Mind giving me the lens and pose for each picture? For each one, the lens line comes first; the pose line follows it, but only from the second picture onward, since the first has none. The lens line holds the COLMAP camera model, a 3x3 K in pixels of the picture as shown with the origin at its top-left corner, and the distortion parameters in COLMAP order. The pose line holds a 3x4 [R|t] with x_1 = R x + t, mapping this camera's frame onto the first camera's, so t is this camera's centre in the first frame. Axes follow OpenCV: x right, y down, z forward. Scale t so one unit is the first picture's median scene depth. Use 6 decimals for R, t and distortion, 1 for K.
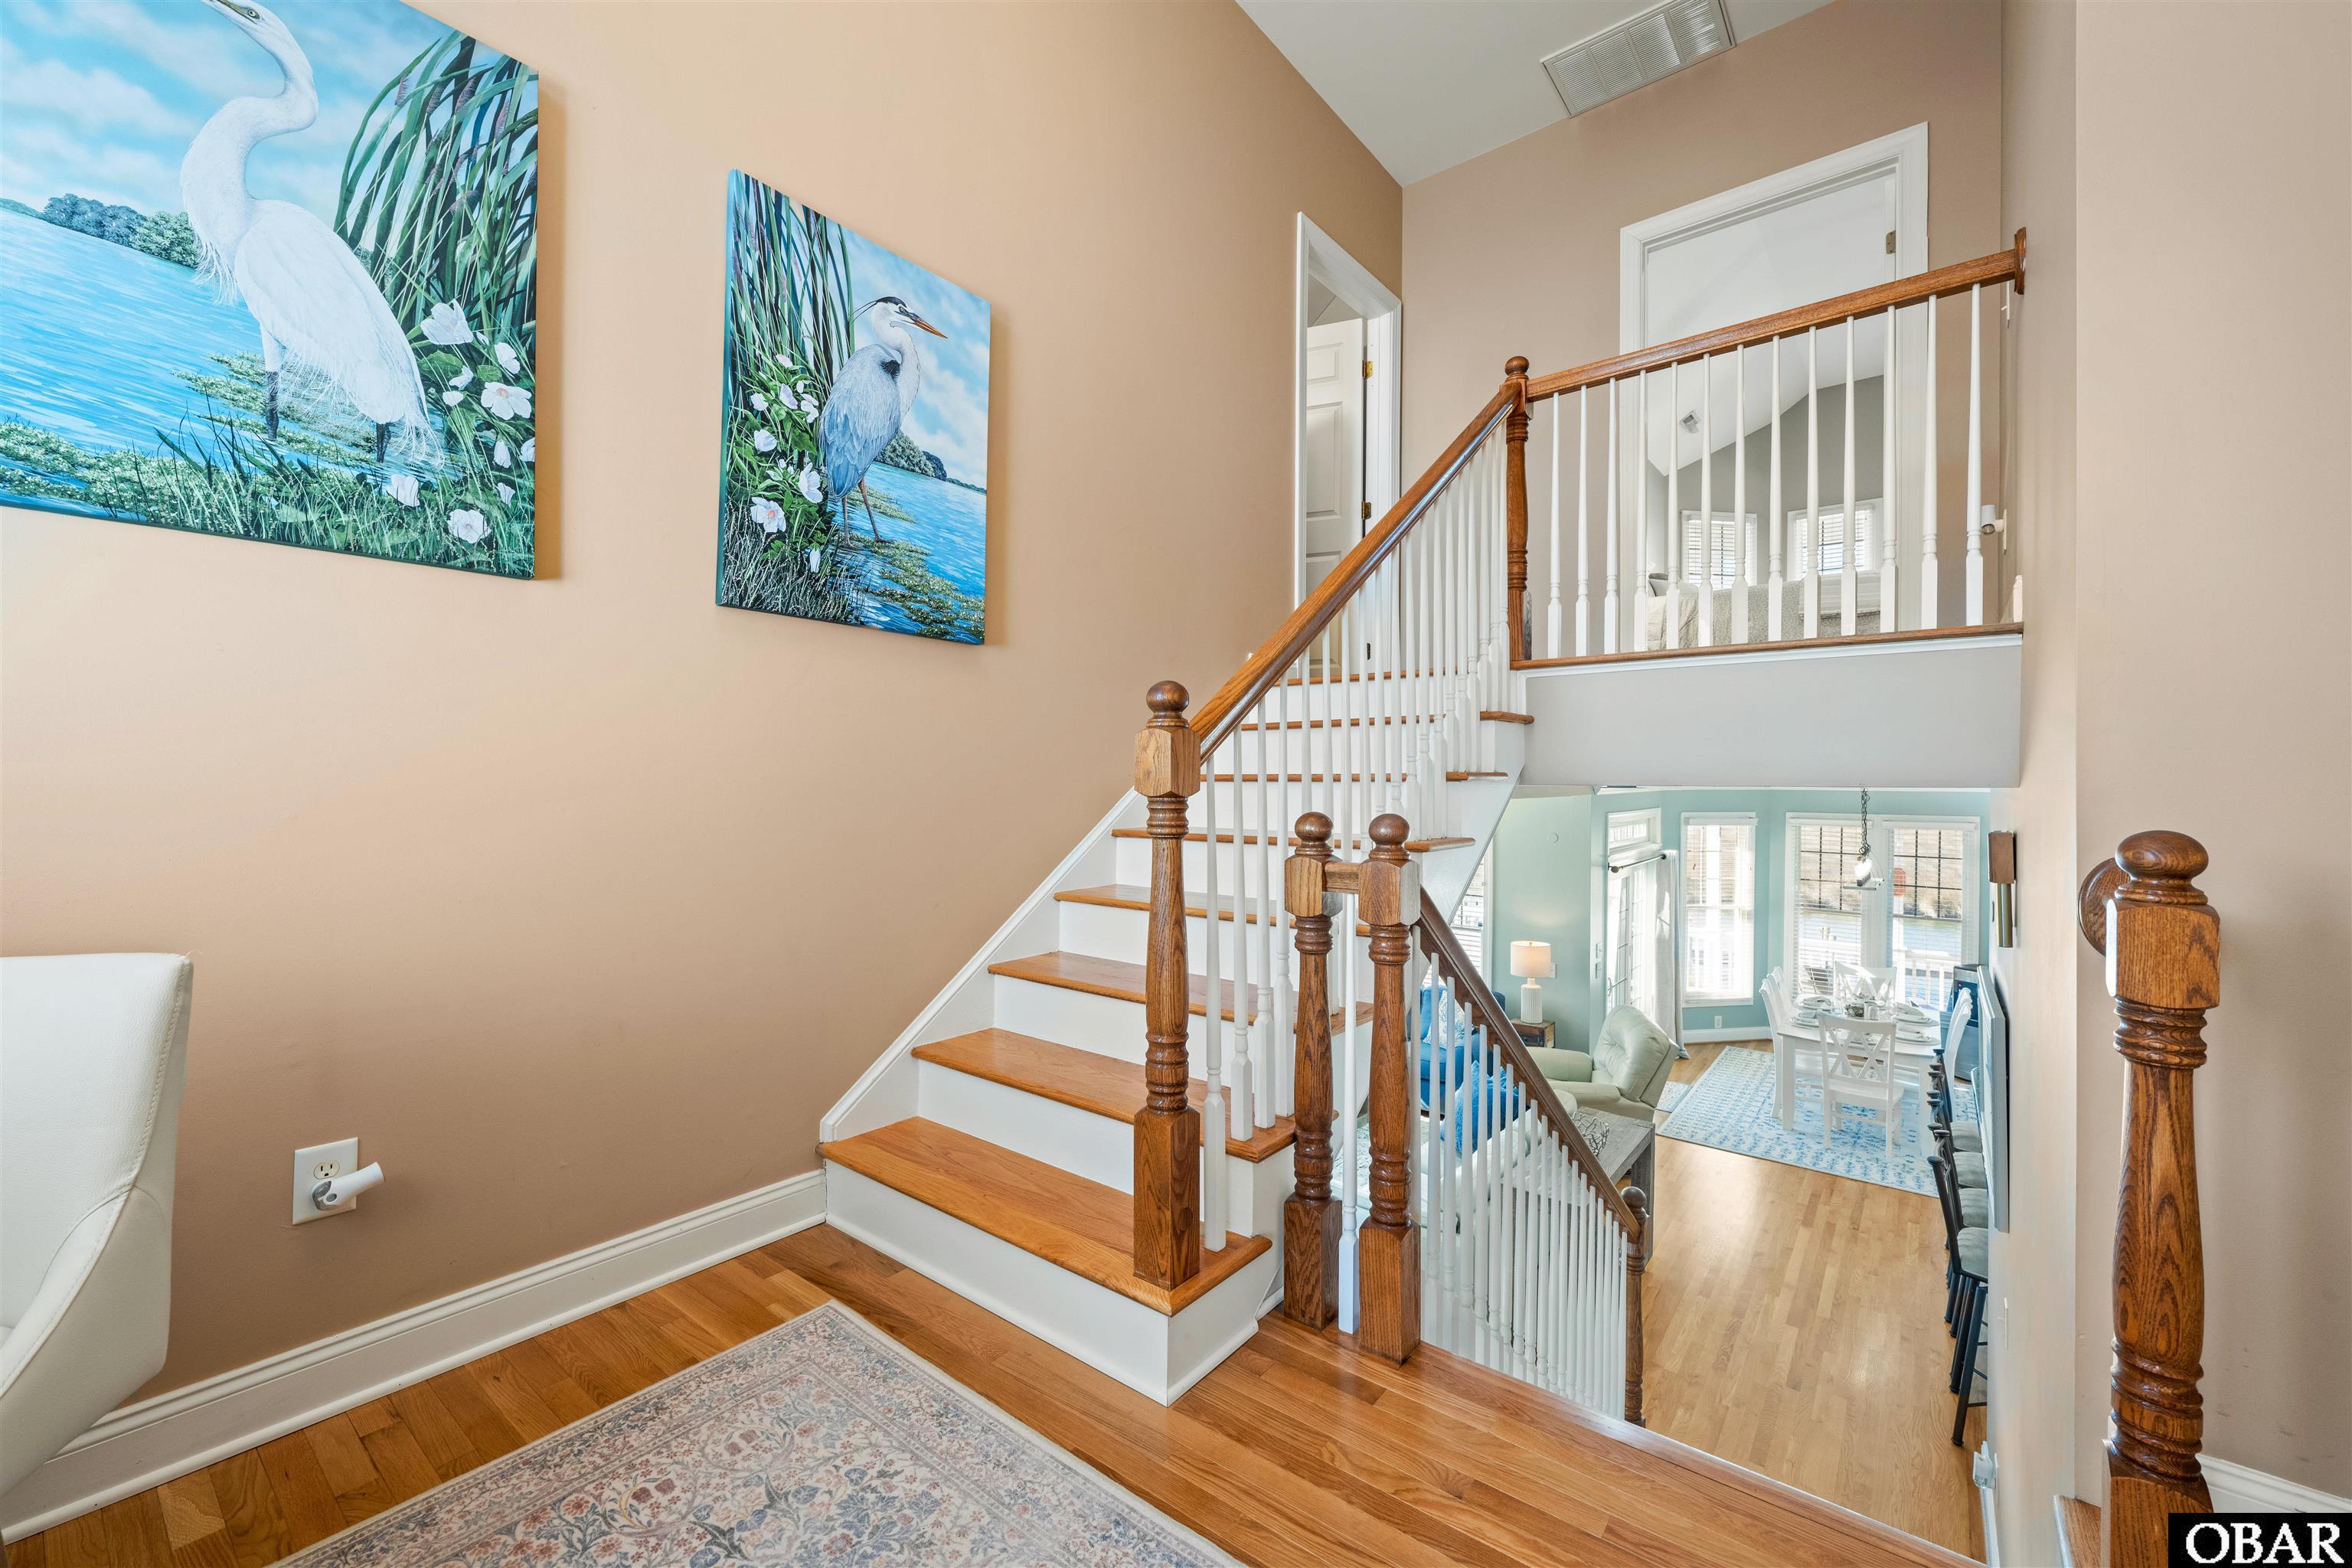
lens RADIAL K [[941.8, 0, 1200.5], [0, 941.8, 774.5], [0, 0, 1]] dist [0.000155, -0.000077]
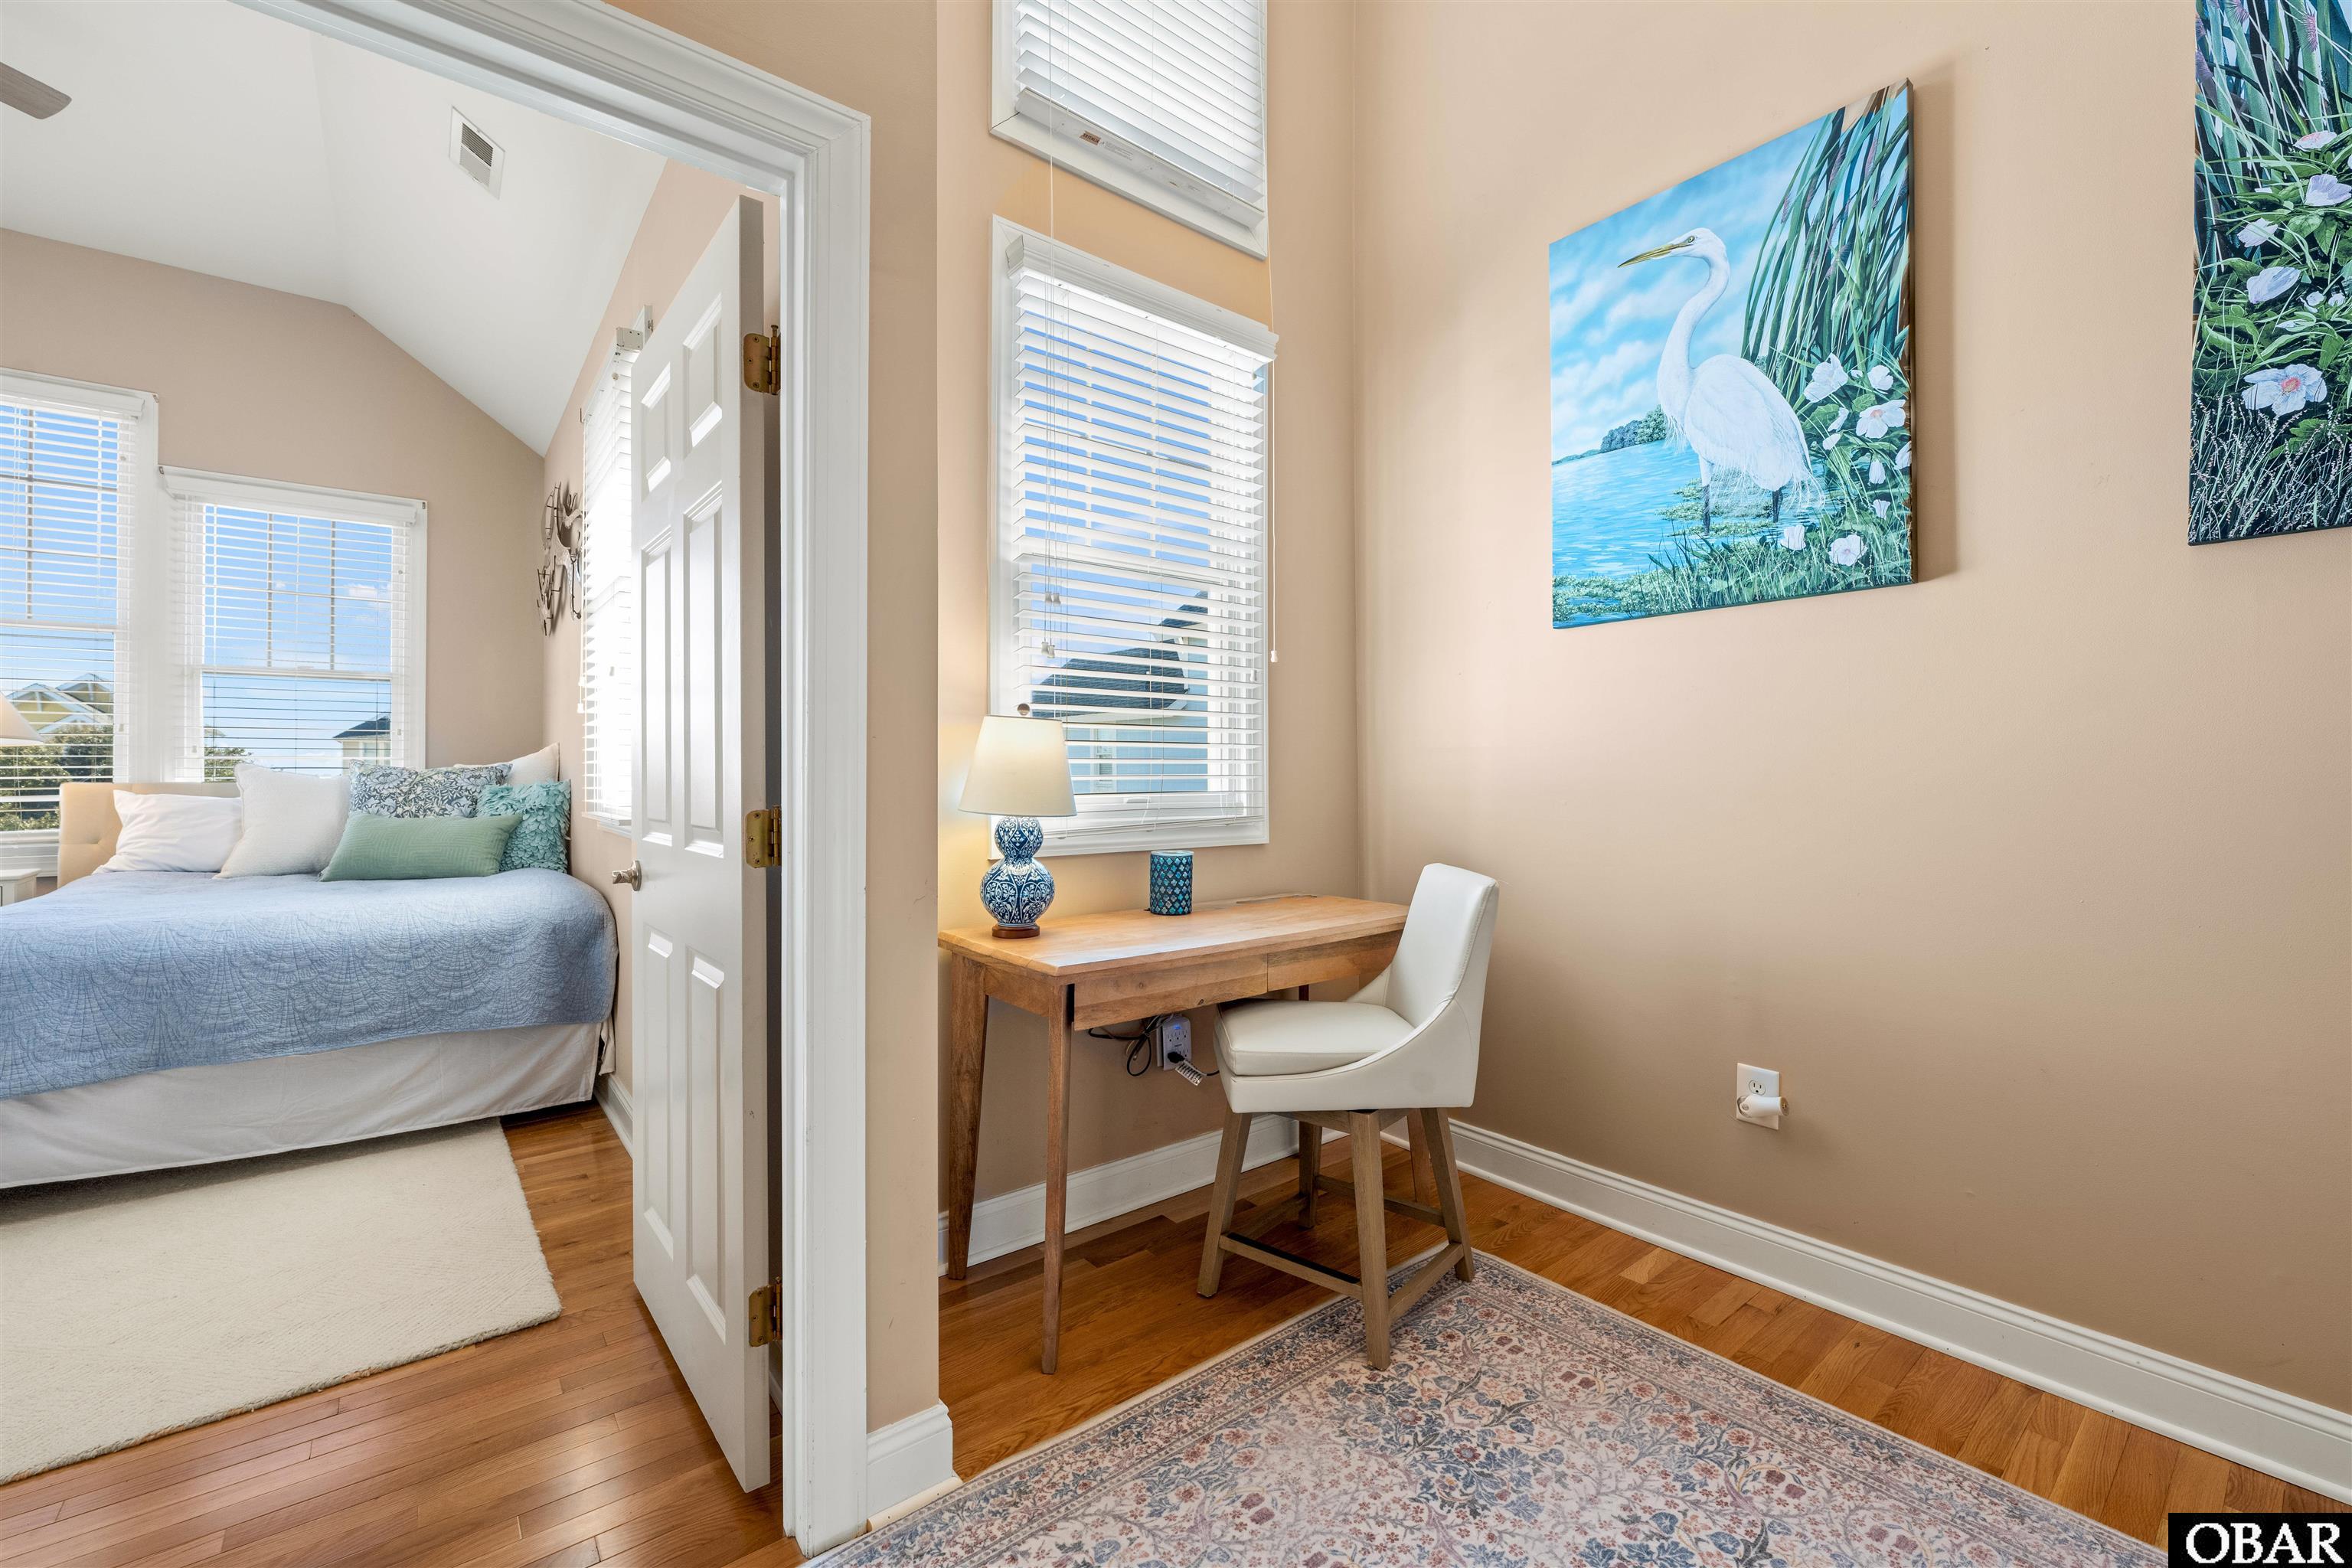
lens RADIAL K [[941.8, 0, 1200.5], [0, 941.8, 774.5], [0, 0, 1]] dist [0.000155, -0.000077]
pose [[-0.199394, -0.009479, -0.979874, 0.456334], [-0.000575, 0.999954, -0.009556, 0.007479], [0.979919, -0.001342, -0.199390, 0.494804]]
